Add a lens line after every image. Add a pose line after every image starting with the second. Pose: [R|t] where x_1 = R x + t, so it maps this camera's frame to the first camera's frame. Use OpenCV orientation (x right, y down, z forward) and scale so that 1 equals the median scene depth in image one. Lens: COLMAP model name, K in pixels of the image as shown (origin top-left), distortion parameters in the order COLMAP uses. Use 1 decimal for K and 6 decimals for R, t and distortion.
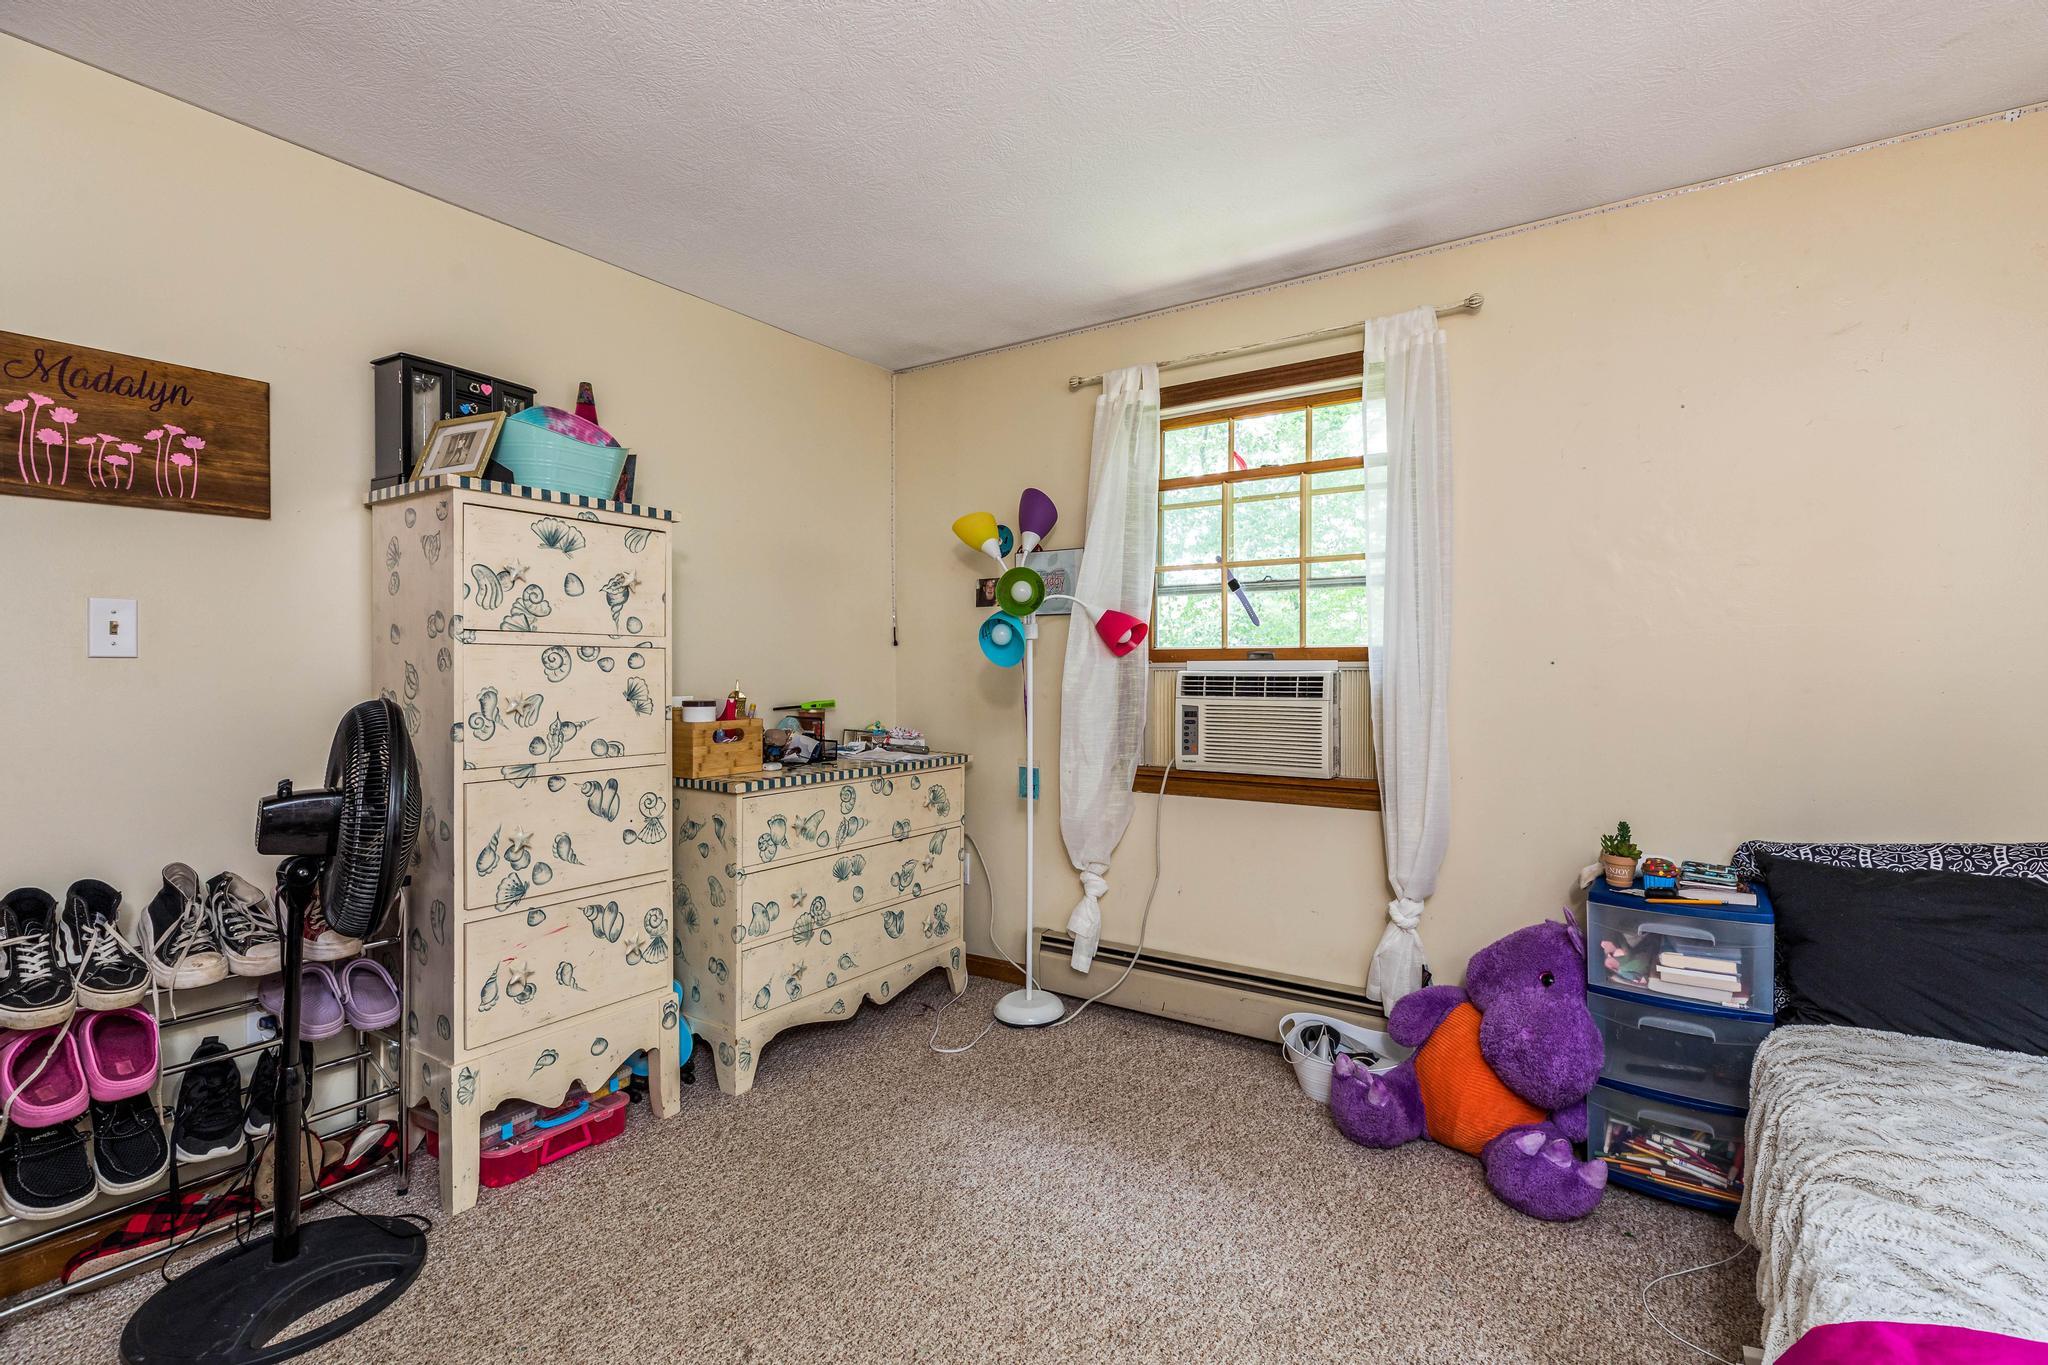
lens RADIAL K [[916.7, 0, 1020.4], [0, 916.7, 688.8], [0, 0, 1]] dist [0.004794, 0.000361]
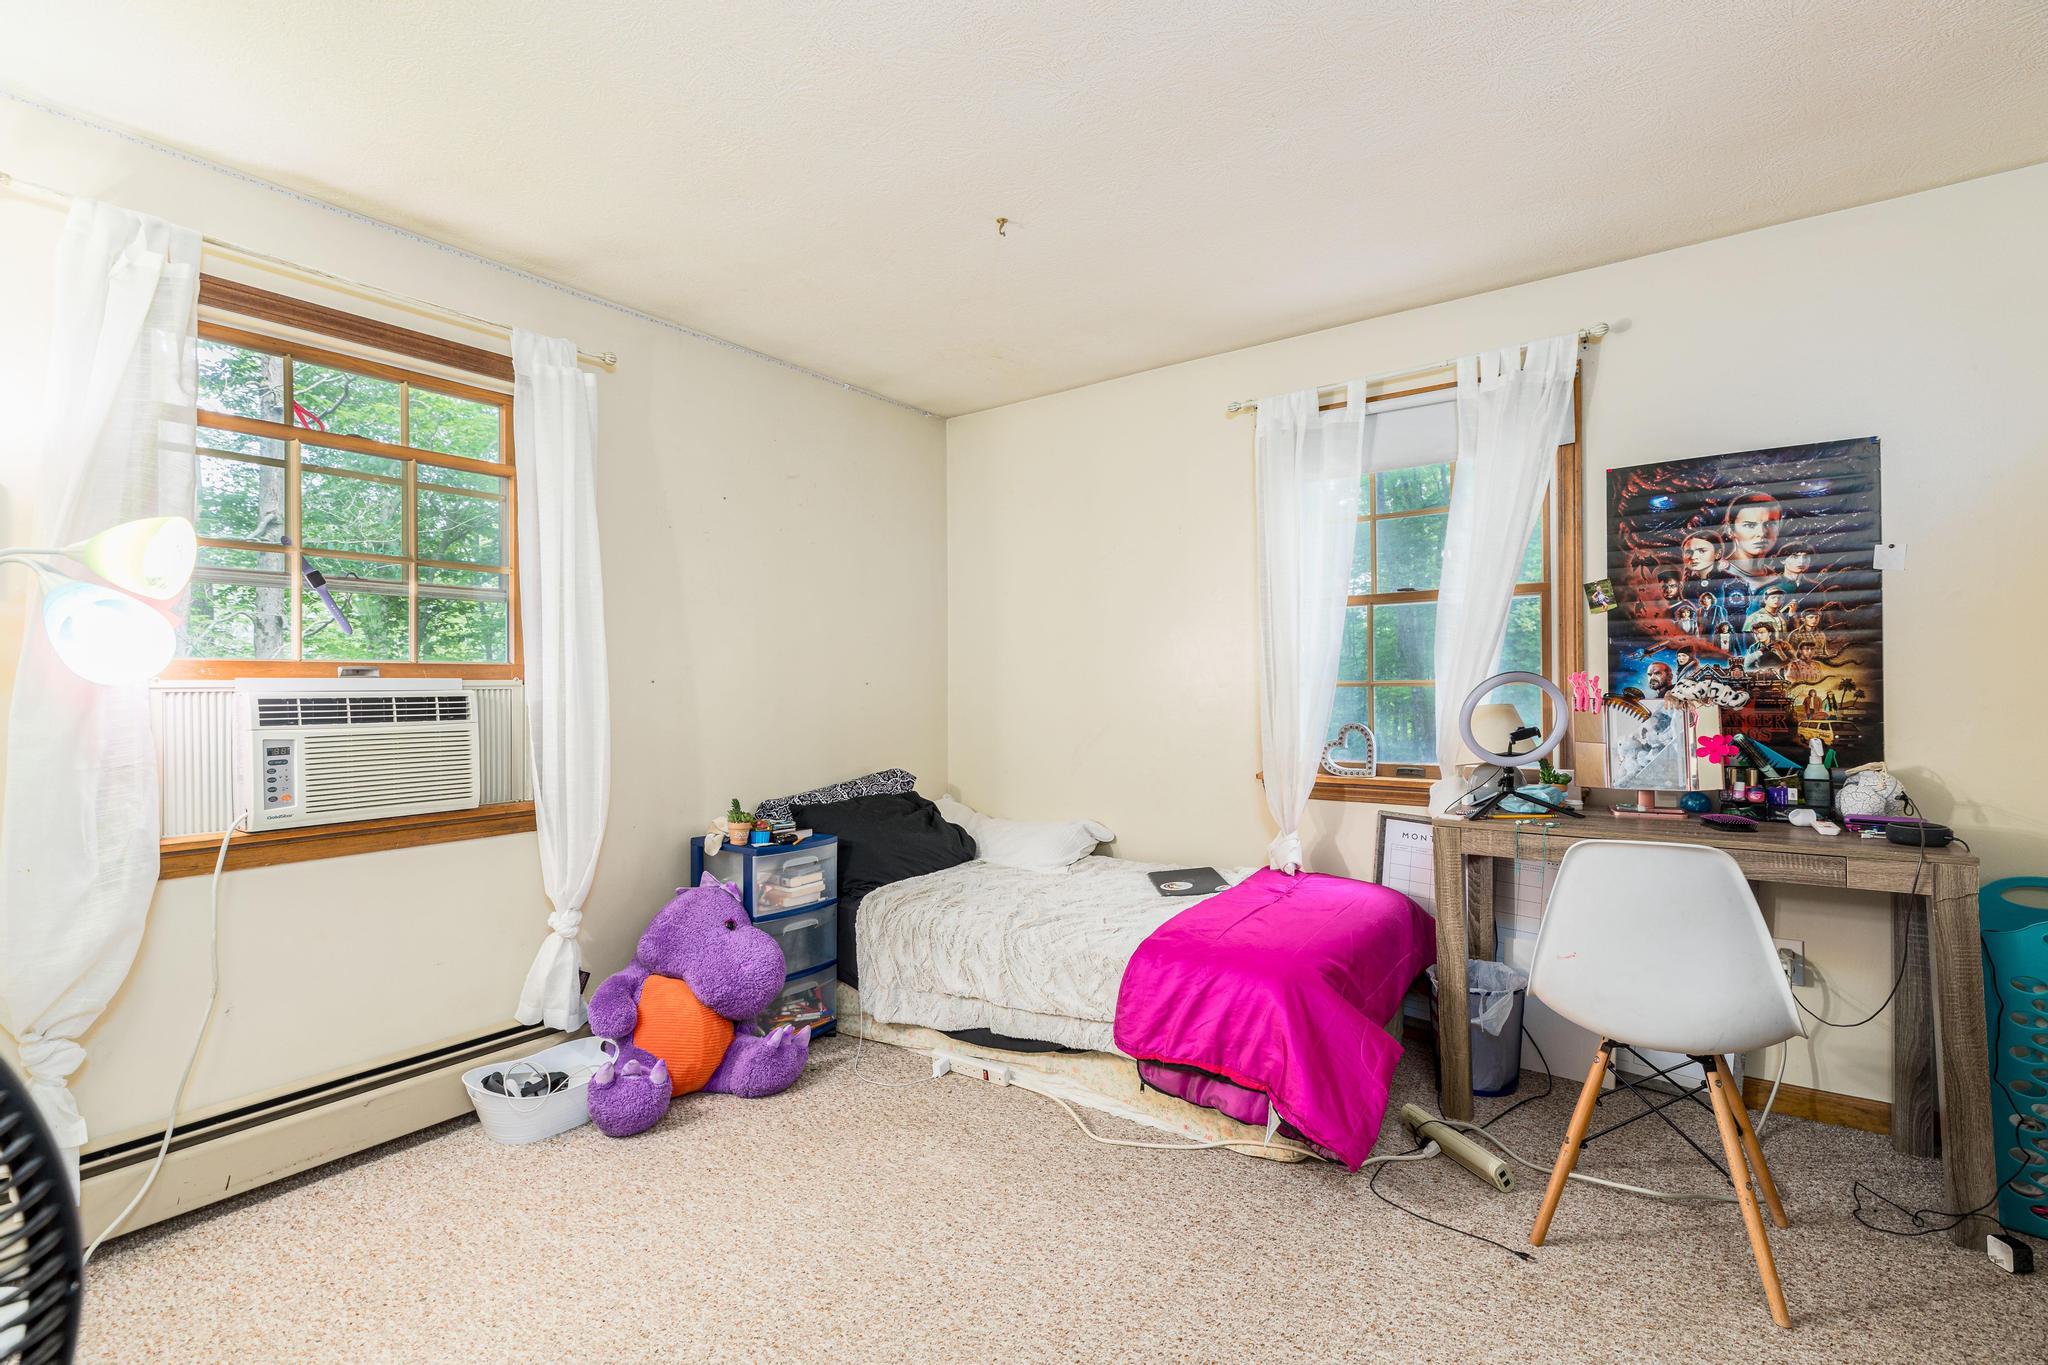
lens RADIAL K [[916.7, 0, 1020.4], [0, 916.7, 688.8], [0, 0, 1]] dist [0.004794, 0.000361]
pose [[0.052591, -0.007911, 0.998585, -0.548762], [0.027096, 0.999612, 0.006492, -0.011472], [-0.998248, 0.026716, 0.052785, 0.402144]]
